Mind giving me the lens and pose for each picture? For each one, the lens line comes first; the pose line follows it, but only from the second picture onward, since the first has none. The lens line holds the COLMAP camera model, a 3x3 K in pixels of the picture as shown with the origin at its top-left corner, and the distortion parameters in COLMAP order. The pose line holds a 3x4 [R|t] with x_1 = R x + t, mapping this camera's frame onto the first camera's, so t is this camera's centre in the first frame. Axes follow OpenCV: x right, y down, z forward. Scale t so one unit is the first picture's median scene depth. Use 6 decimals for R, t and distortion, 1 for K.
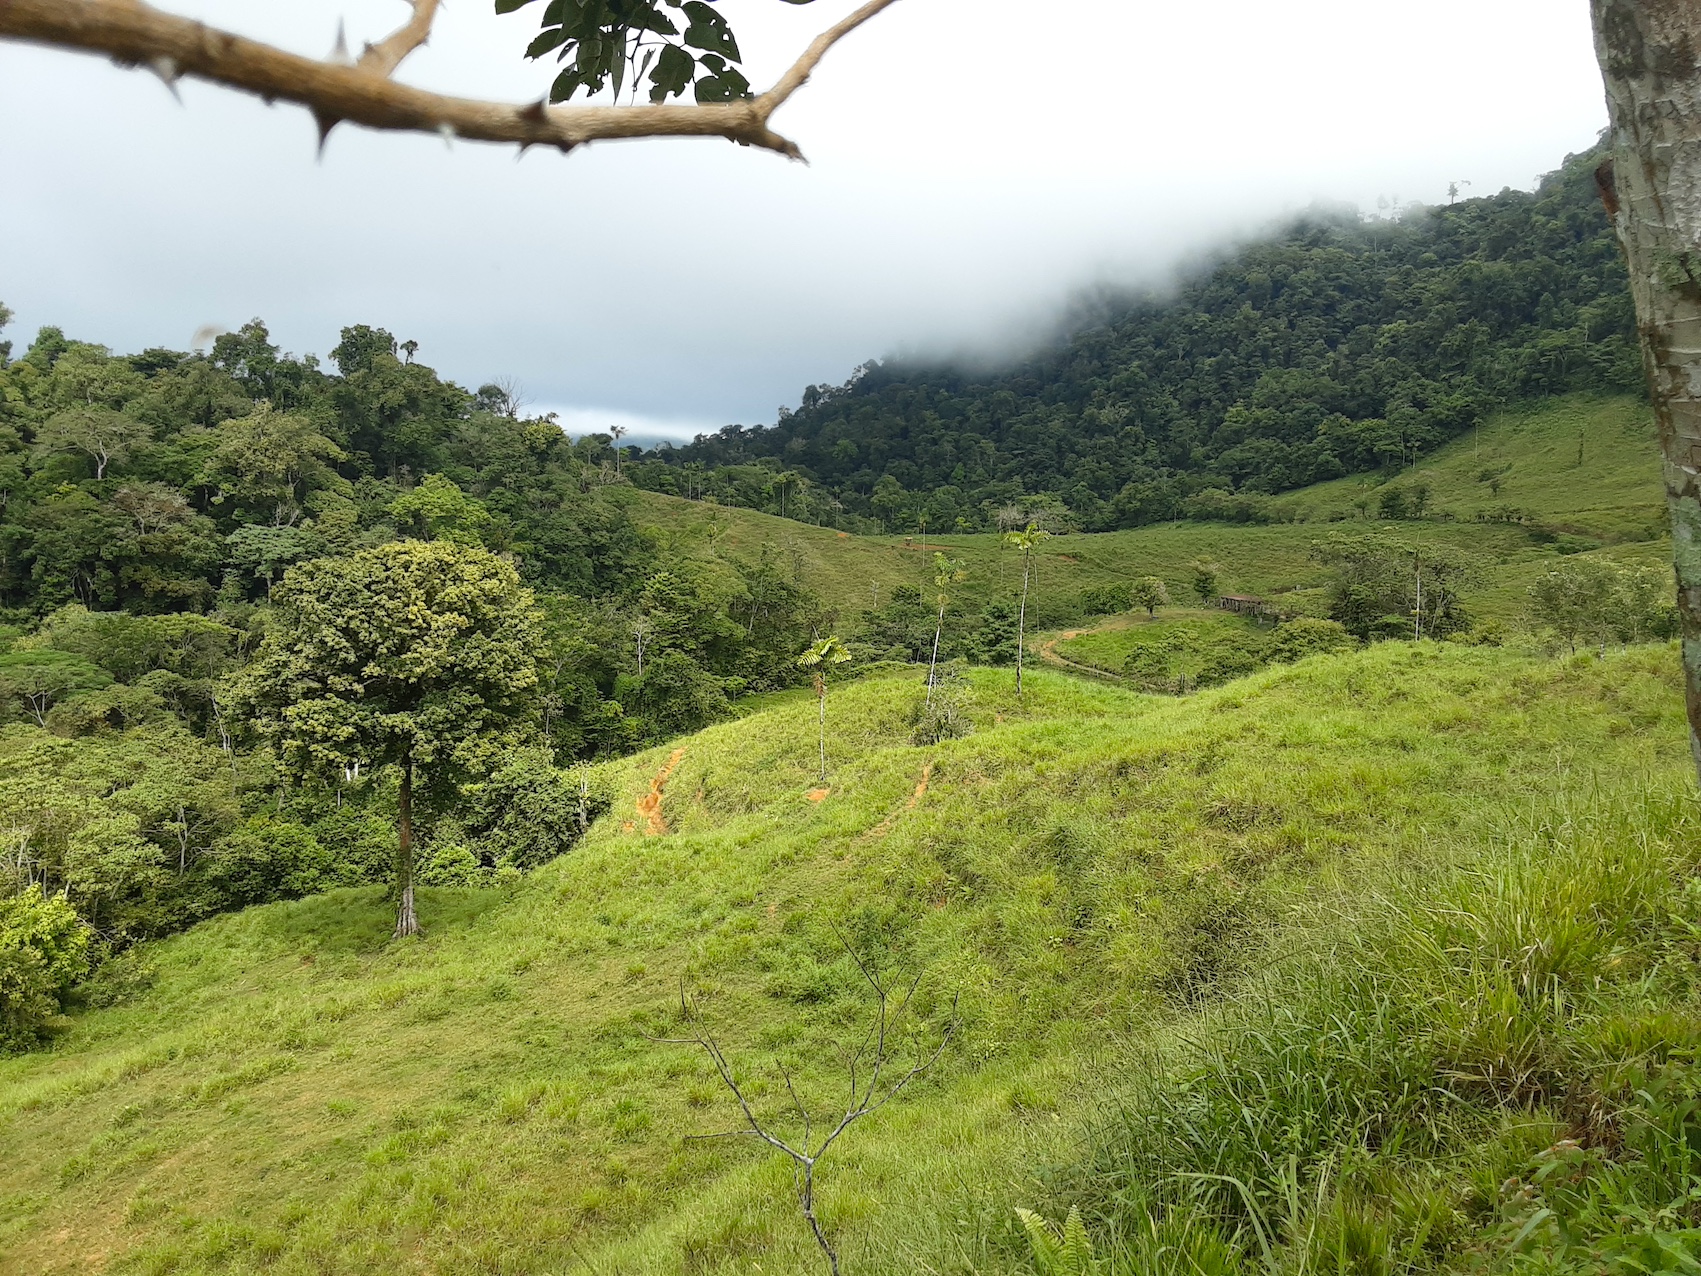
lens RADIAL K [[1411.2, 0, 850.5], [0, 1411.2, 638.0], [0, 0, 1]] dist [0.001180, -0.082558]
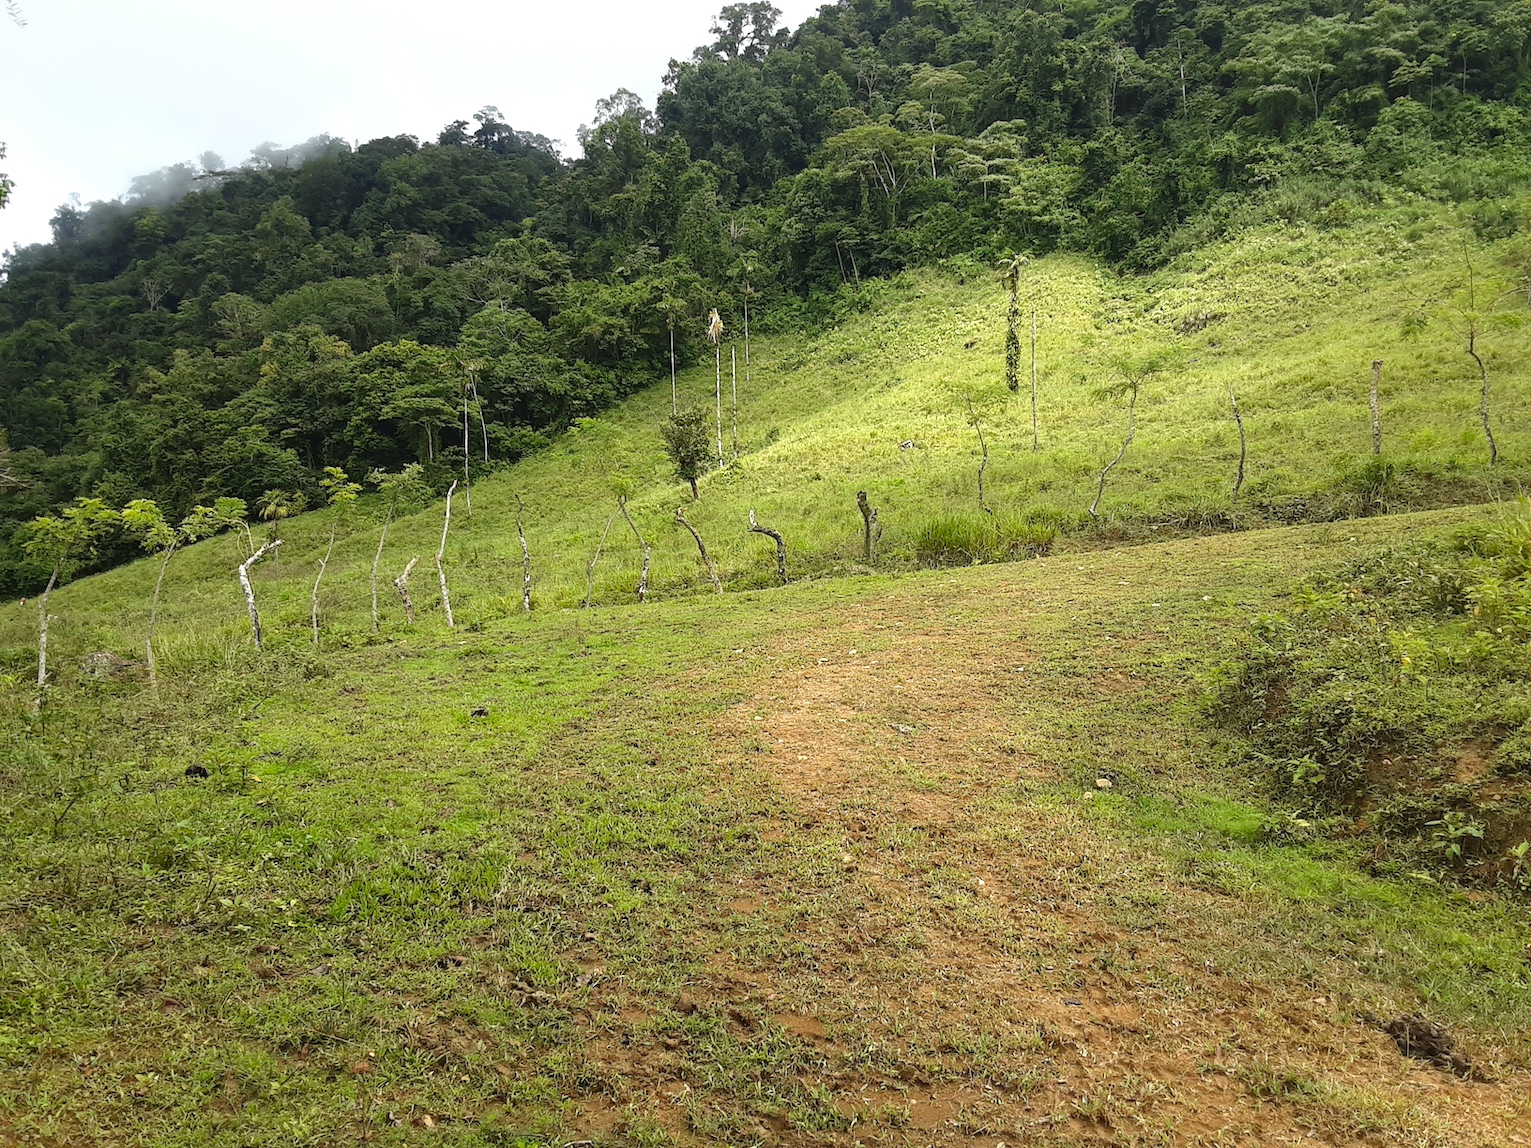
lens RADIAL K [[1270.2, 0, 765.5], [0, 1270.2, 574.0], [0, 0, 1]] dist [0.001180, -0.082558]
pose [[0.918805, -0.037630, 0.392915, 0.047957], [0.083645, 0.991399, -0.100653, -0.008764], [-0.385748, 0.125346, 0.914050, 0.100799]]
